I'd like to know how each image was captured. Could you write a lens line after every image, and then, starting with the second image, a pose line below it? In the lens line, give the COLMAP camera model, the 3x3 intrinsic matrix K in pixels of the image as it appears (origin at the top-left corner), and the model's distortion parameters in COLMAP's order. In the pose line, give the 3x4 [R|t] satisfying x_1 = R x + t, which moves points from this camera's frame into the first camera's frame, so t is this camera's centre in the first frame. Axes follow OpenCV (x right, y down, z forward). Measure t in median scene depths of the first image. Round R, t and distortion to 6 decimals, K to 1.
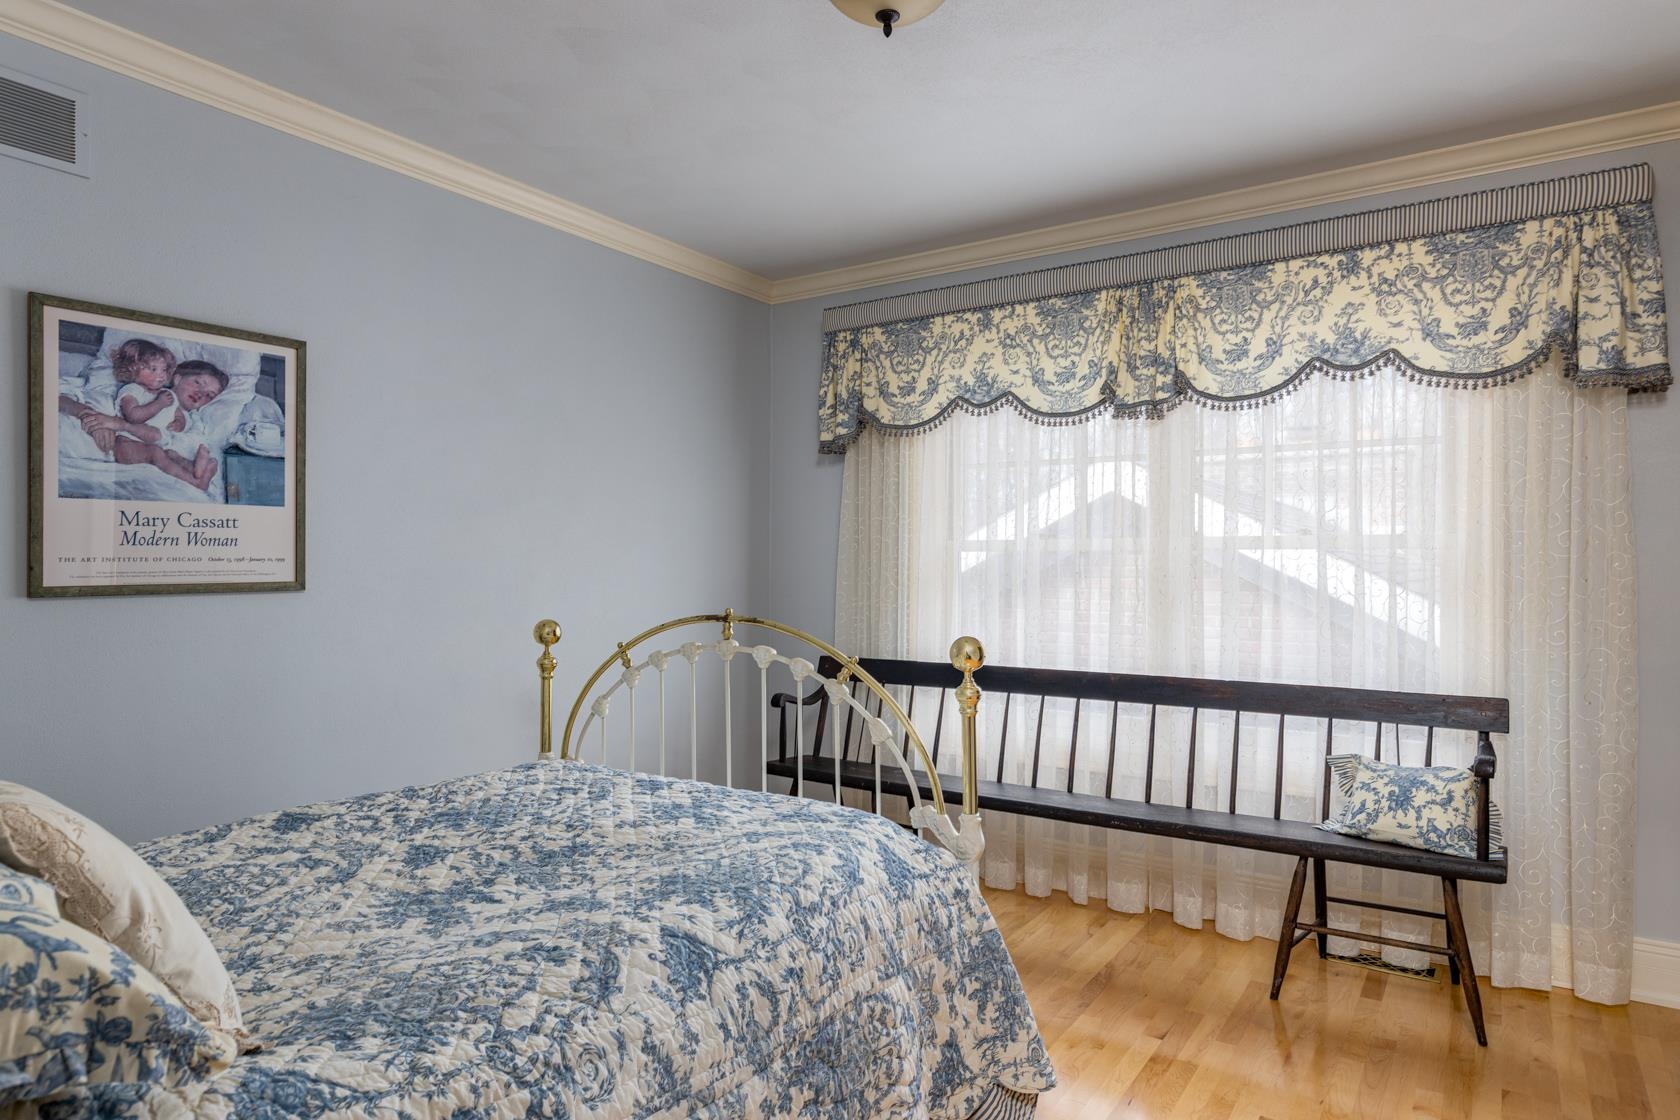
lens RADIAL K [[1002.3, 0, 835.8], [0, 1002.3, 563.8], [0, 0, 1]] dist [-0.003534, -0.001387]
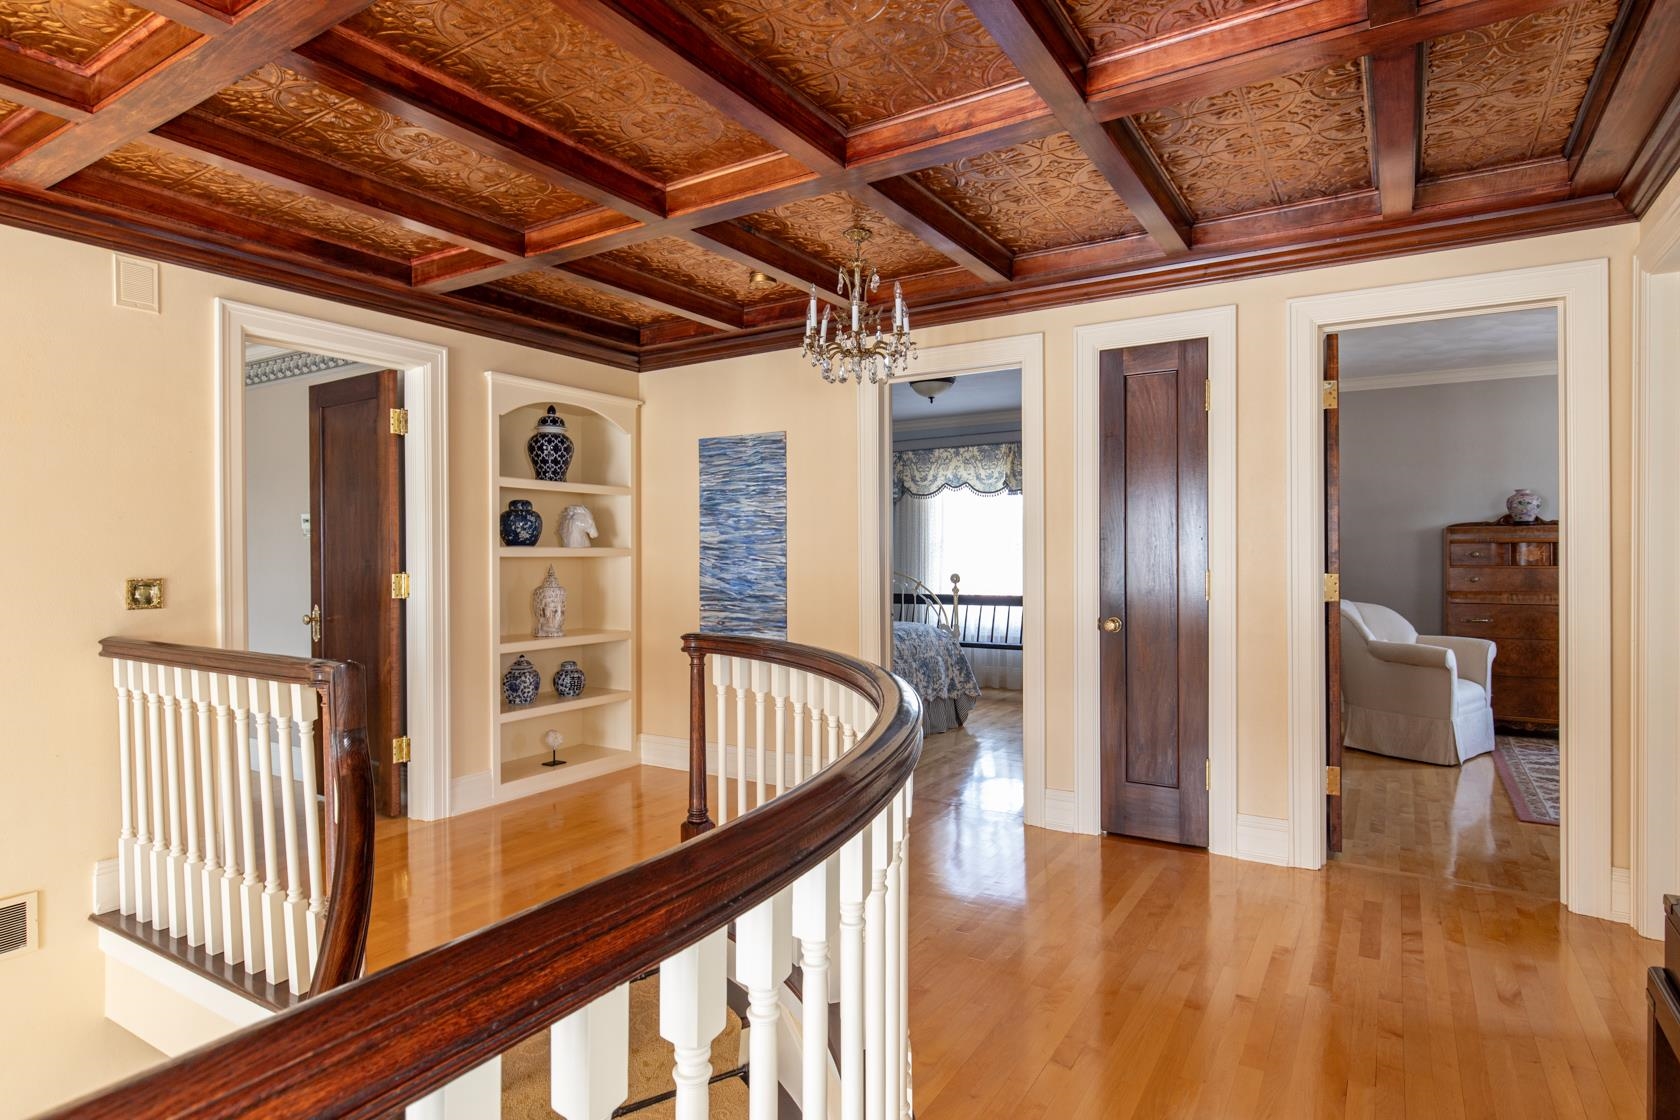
lens RADIAL K [[922.2, 0, 844.6], [0, 922.2, 563.4], [0, 0, 1]] dist [0.000965, 0.000254]
pose [[0.999357, -0.012621, 0.033575, -0.200671], [0.012310, 0.999879, 0.009462, 0.000478], [-0.033690, -0.009042, 0.999391, -1.225001]]
